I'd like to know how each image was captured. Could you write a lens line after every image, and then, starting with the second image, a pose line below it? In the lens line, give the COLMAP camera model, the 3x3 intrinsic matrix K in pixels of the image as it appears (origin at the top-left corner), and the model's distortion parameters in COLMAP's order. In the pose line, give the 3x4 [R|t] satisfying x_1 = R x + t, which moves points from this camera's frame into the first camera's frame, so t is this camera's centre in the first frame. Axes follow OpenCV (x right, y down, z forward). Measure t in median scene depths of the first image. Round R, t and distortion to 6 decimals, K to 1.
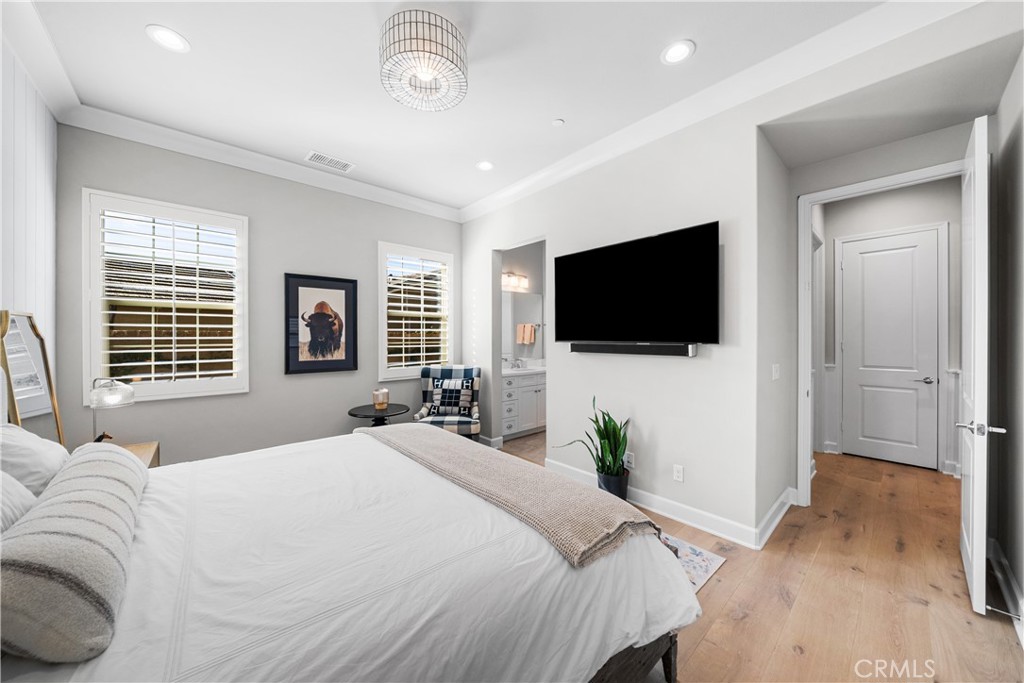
lens RADIAL K [[356.8, 0, 498.0], [0, 356.8, 340.7], [0, 0, 1]] dist [-0.000644, -0.000027]
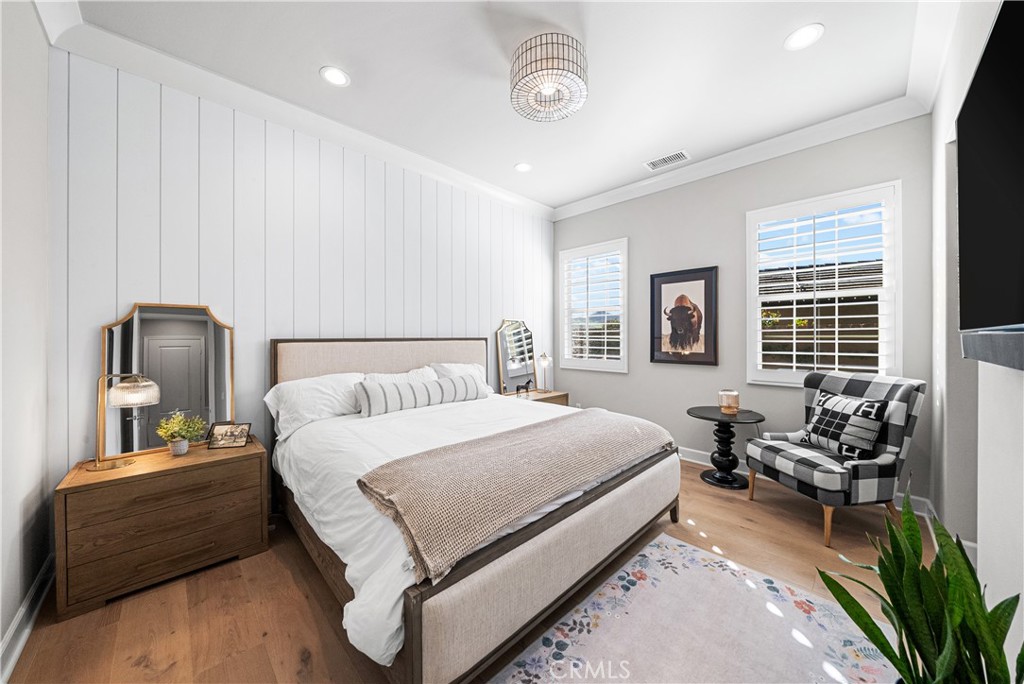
lens RADIAL K [[356.8, 0, 498.0], [0, 356.8, 341.2], [0, 0, 1]] dist [-0.000644, -0.000027]
pose [[0.051585, 0.024051, -0.998379, 0.470690], [0.001809, 0.999706, 0.024176, -0.002838], [0.998667, -0.003053, 0.051527, 0.392230]]
